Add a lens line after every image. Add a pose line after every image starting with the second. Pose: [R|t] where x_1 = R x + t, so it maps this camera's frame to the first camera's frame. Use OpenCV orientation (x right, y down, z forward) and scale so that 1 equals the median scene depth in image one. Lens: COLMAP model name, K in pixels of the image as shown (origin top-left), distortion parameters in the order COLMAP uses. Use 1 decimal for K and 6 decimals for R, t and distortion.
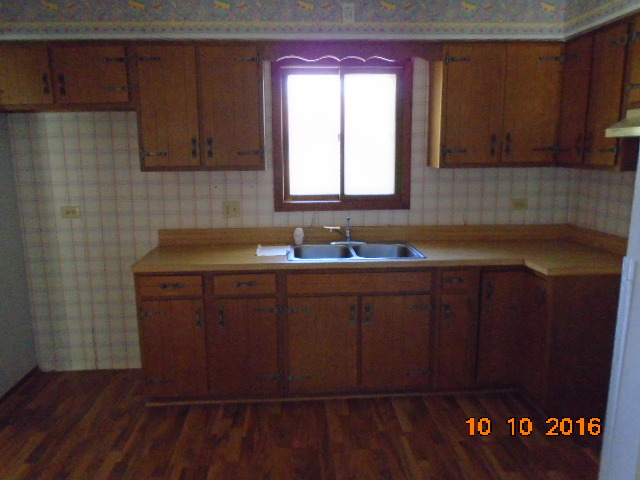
lens RADIAL K [[489.9, 0, 332.4], [0, 489.9, 237.7], [0, 0, 1]] dist [-0.008798, 0.002341]
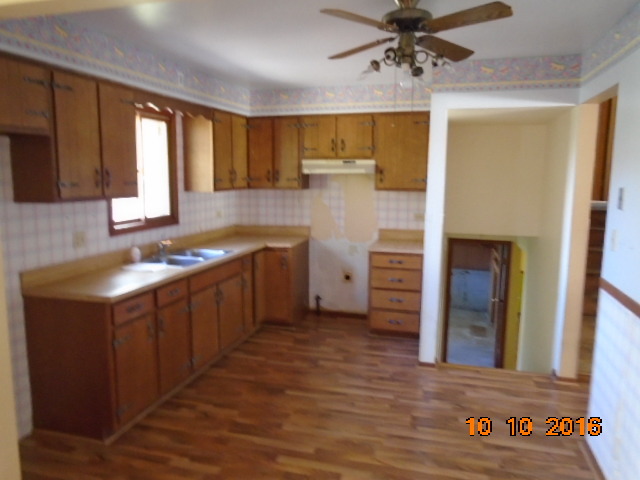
lens RADIAL K [[489.9, 0, 332.4], [0, 489.9, 237.7], [0, 0, 1]] dist [-0.008798, 0.002341]
pose [[0.308715, -0.114299, 0.944262, -1.115856], [0.167706, 0.983741, 0.064248, -0.044387], [-0.936253, 0.138524, 0.322864, 0.223709]]
